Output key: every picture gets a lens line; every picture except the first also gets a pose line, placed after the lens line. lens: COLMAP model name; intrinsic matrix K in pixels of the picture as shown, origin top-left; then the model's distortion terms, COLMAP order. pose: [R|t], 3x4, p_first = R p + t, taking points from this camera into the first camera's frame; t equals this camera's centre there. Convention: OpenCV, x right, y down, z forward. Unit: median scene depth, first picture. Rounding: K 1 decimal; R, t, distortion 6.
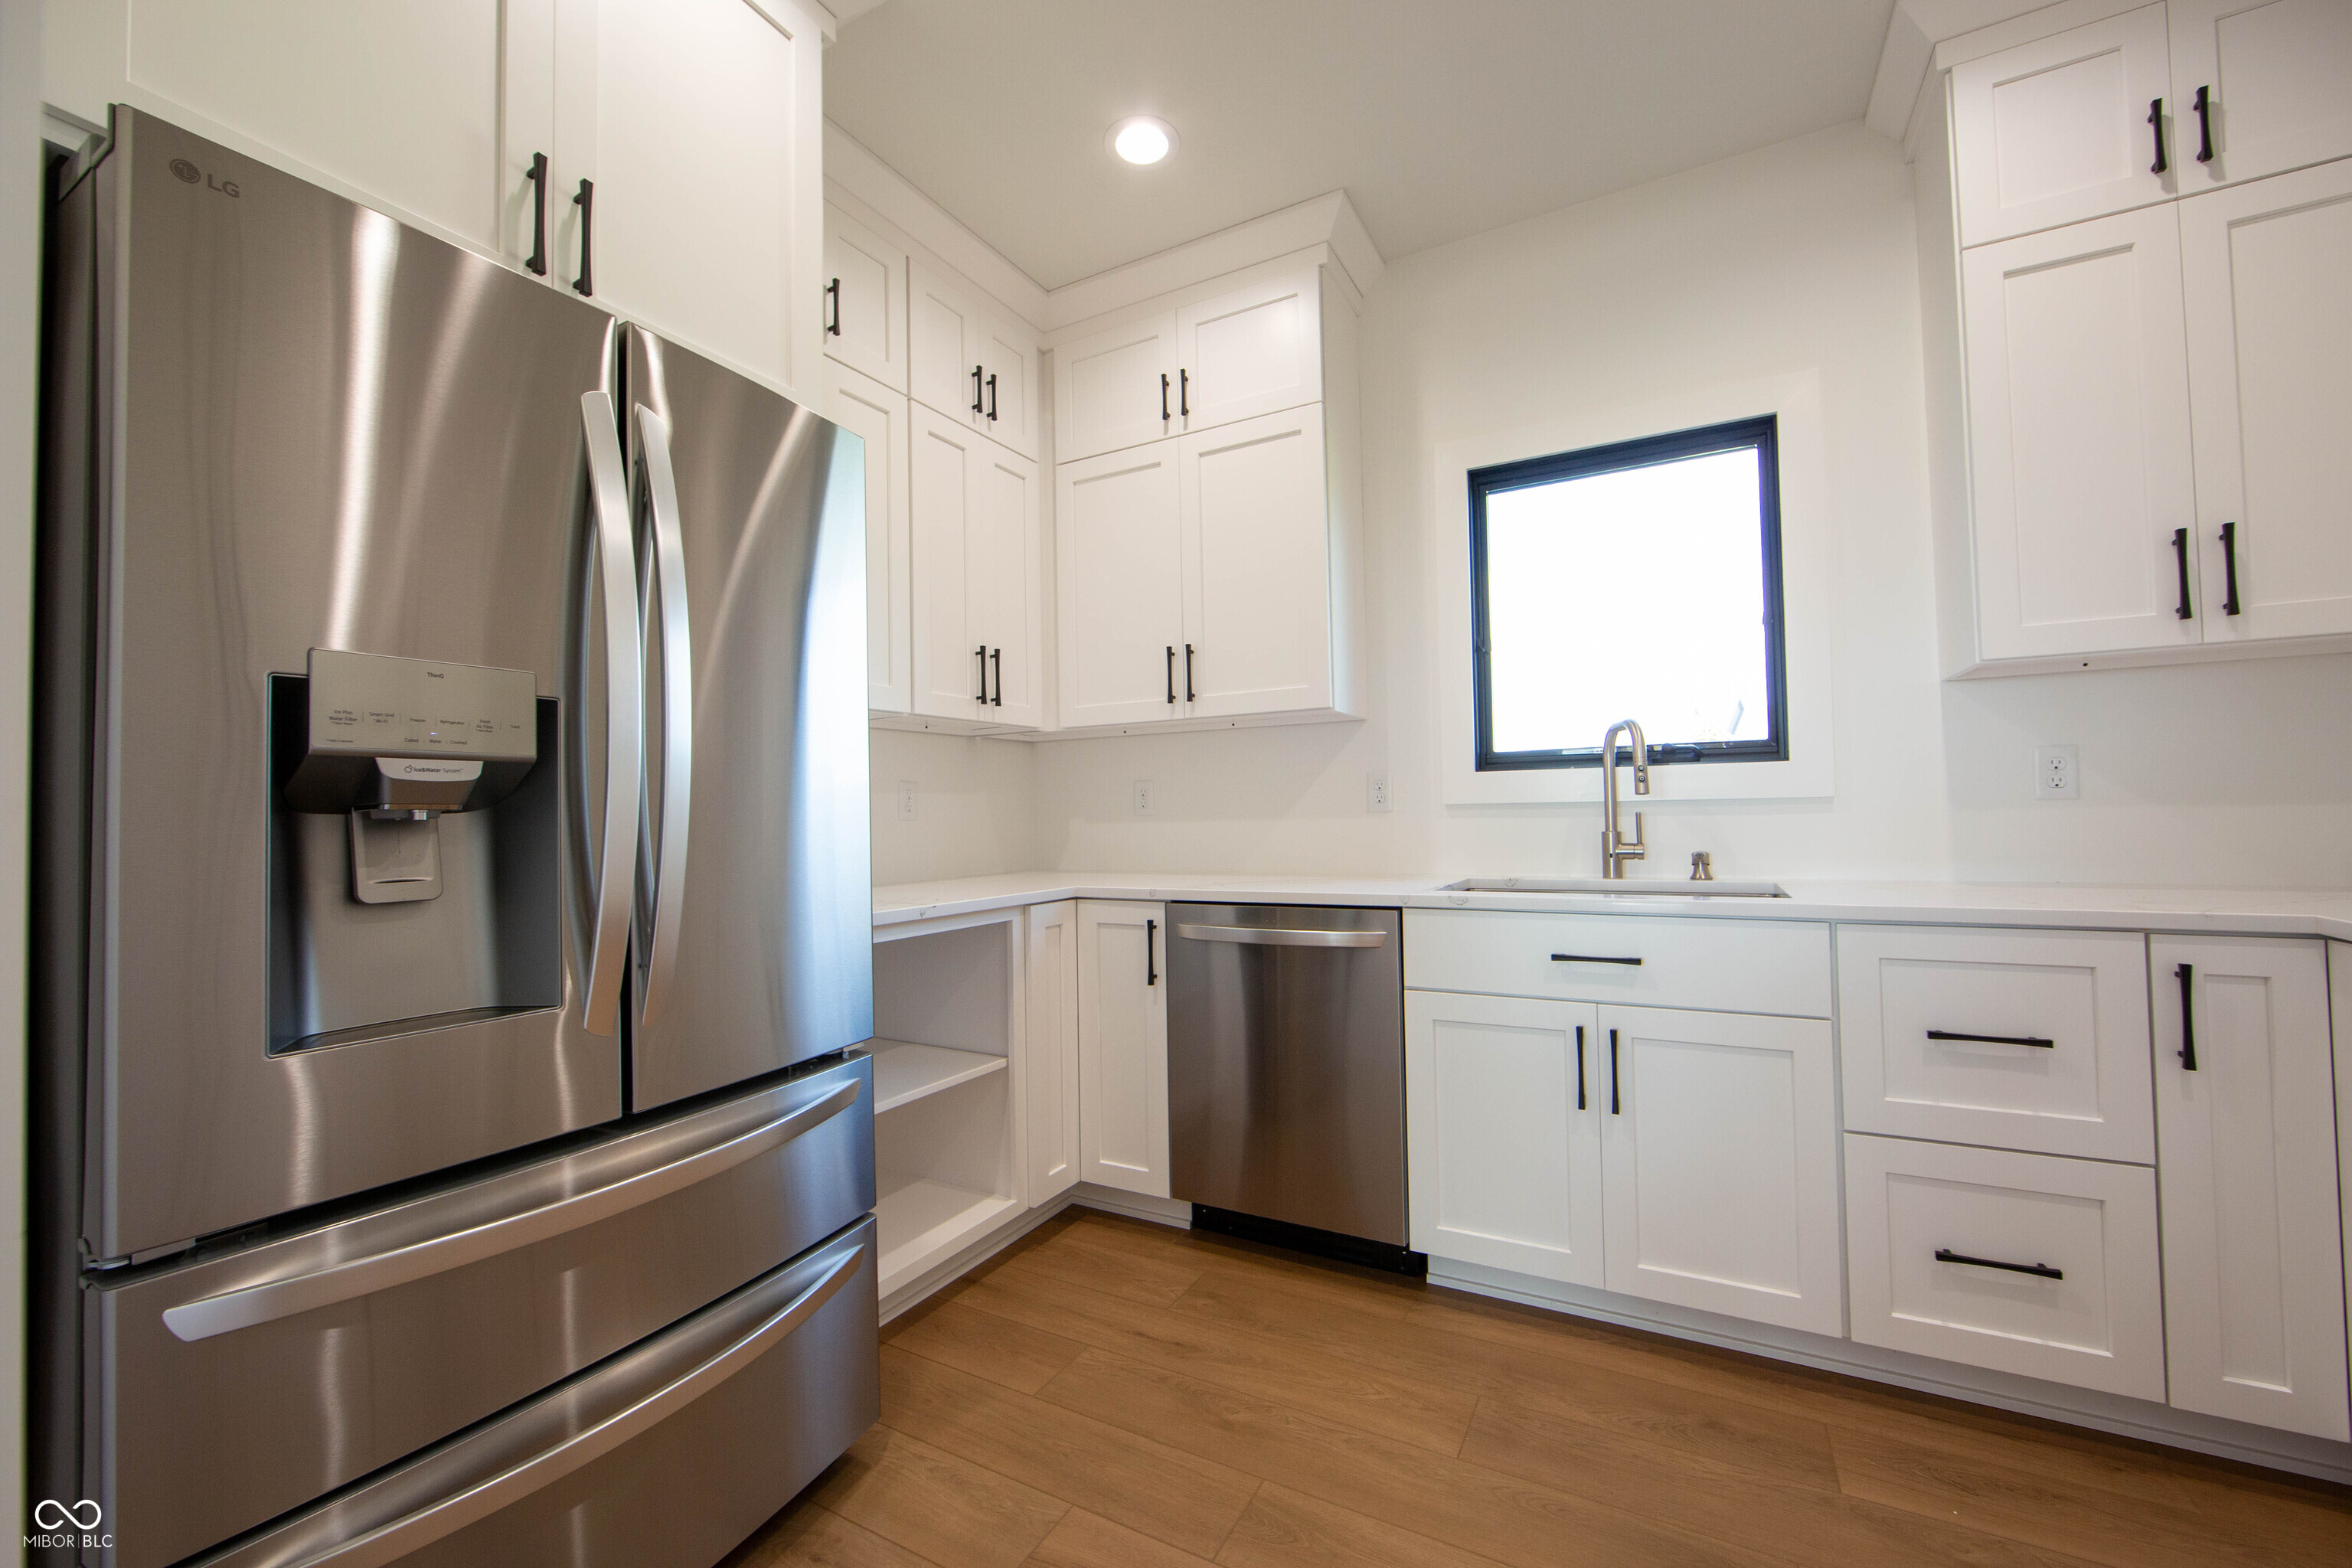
lens RADIAL K [[928.1, 0, 1175.7], [0, 928.1, 793.3], [0, 0, 1]] dist [-0.012327, 0.002565]
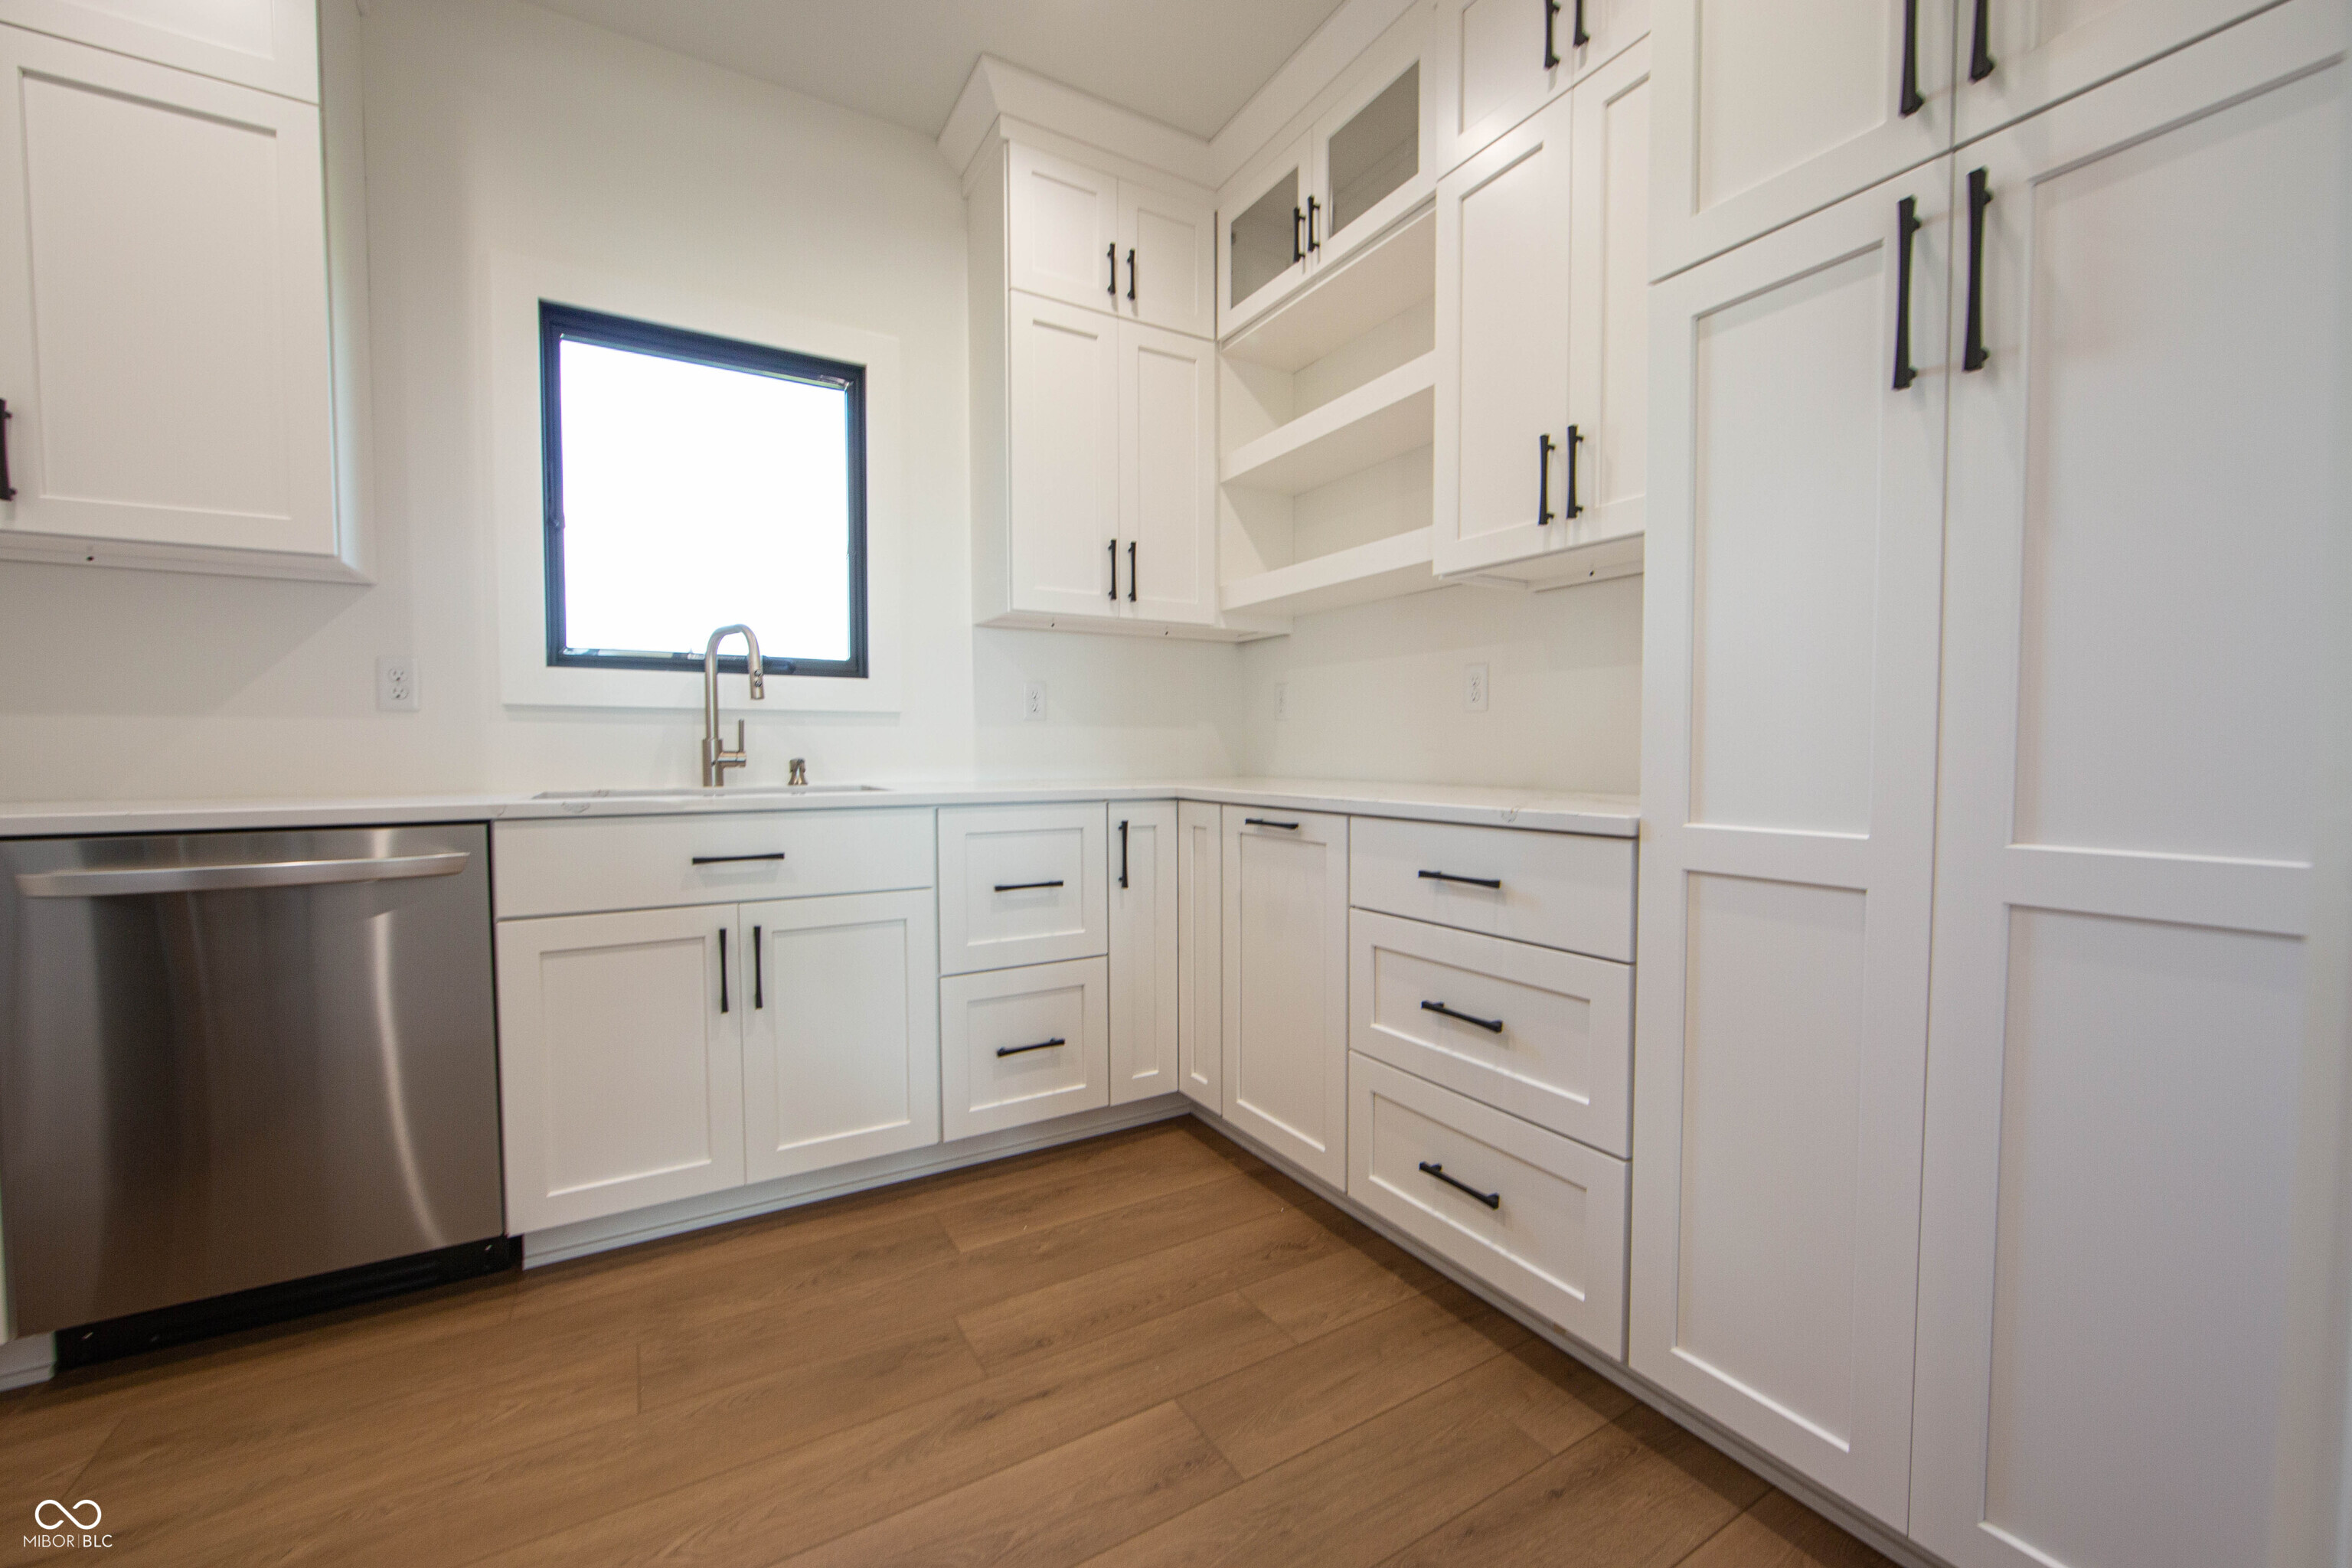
lens RADIAL K [[928.1, 0, 1175.7], [0, 928.1, 793.3], [0, 0, 1]] dist [-0.012327, 0.002565]
pose [[0.506298, -0.021232, 0.862097, -0.156597], [-0.027912, 0.998770, 0.040991, 0.056298], [-0.861907, -0.044817, 0.505082, 0.104015]]
